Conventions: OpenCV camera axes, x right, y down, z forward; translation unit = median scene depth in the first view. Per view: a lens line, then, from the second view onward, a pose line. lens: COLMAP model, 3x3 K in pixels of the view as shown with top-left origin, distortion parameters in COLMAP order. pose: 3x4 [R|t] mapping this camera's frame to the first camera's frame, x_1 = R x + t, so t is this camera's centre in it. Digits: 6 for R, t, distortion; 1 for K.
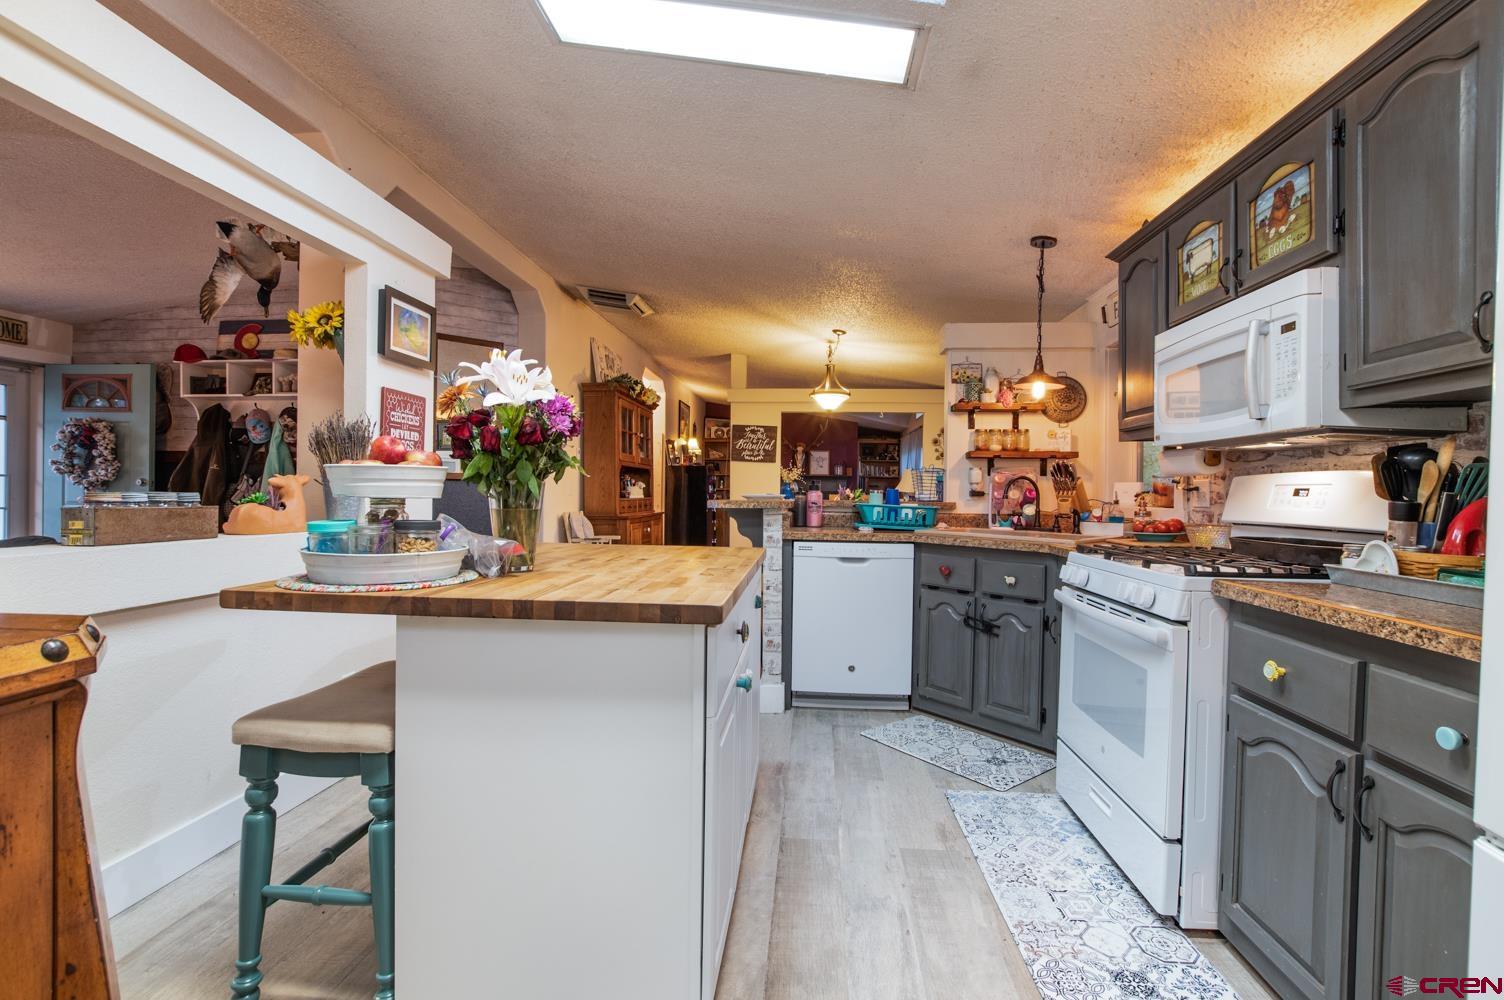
lens RADIAL K [[679.5, 0, 751.8], [0, 679.5, 496.8], [0, 0, 1]] dist [-0.001559, -0.000147]
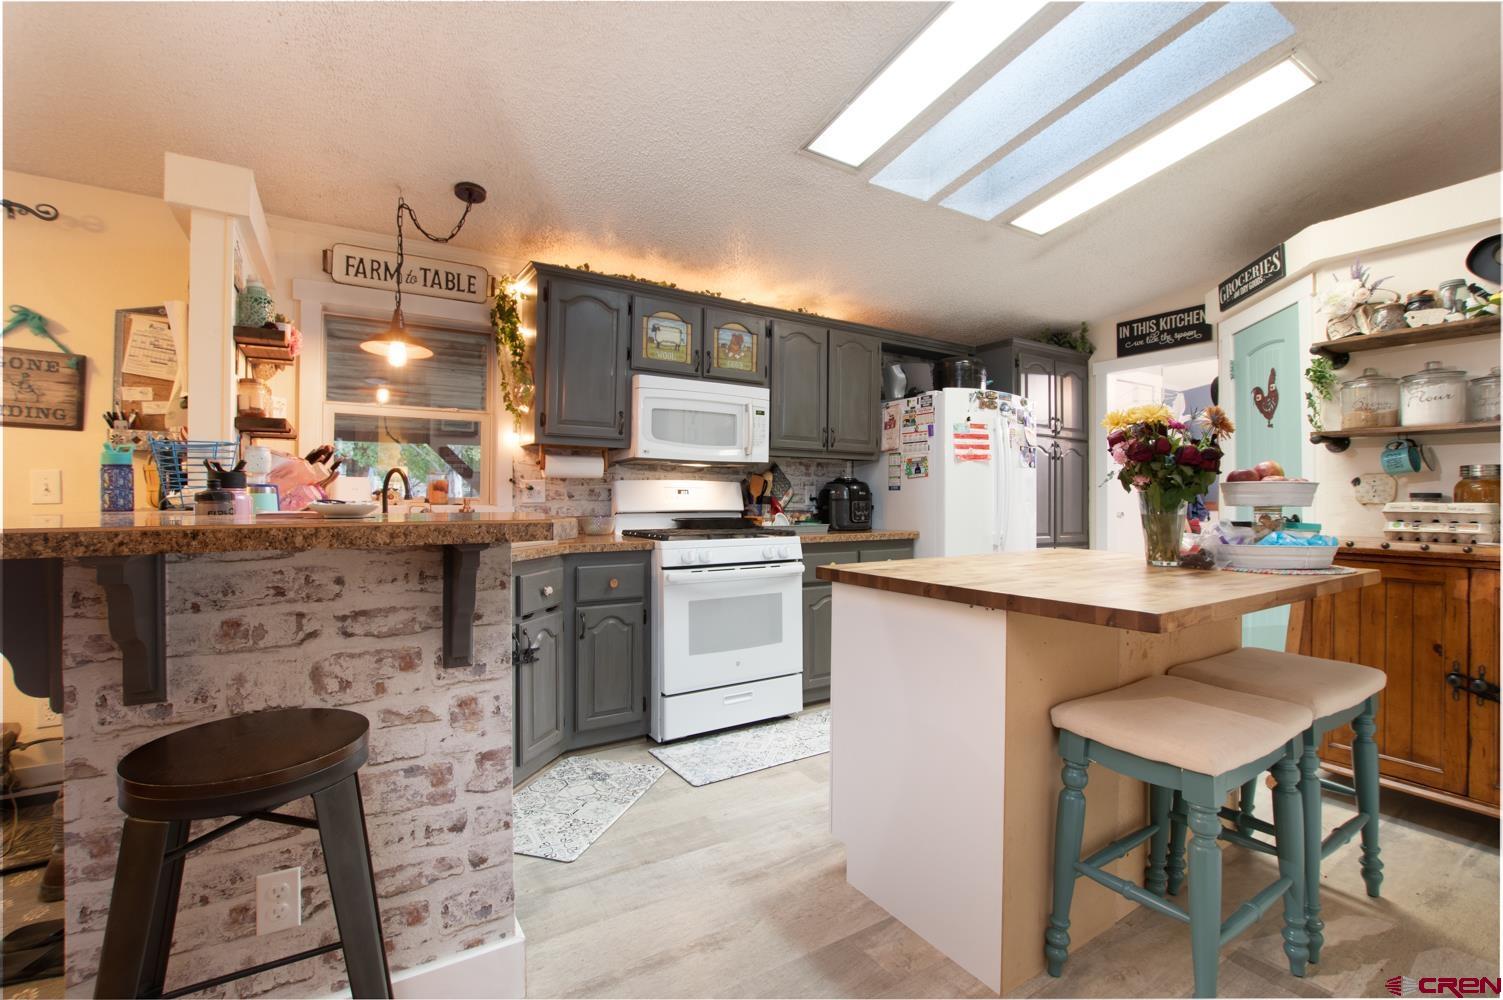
lens RADIAL K [[679.1, 0, 753.3], [0, 679.1, 498.0], [0, 0, 1]] dist [-0.001559, -0.000147]
pose [[-0.614747, -0.009642, 0.788665, -0.475203], [-0.002598, 0.999945, 0.010200, -0.006293], [-0.788720, 0.004221, -0.614738, 1.311163]]
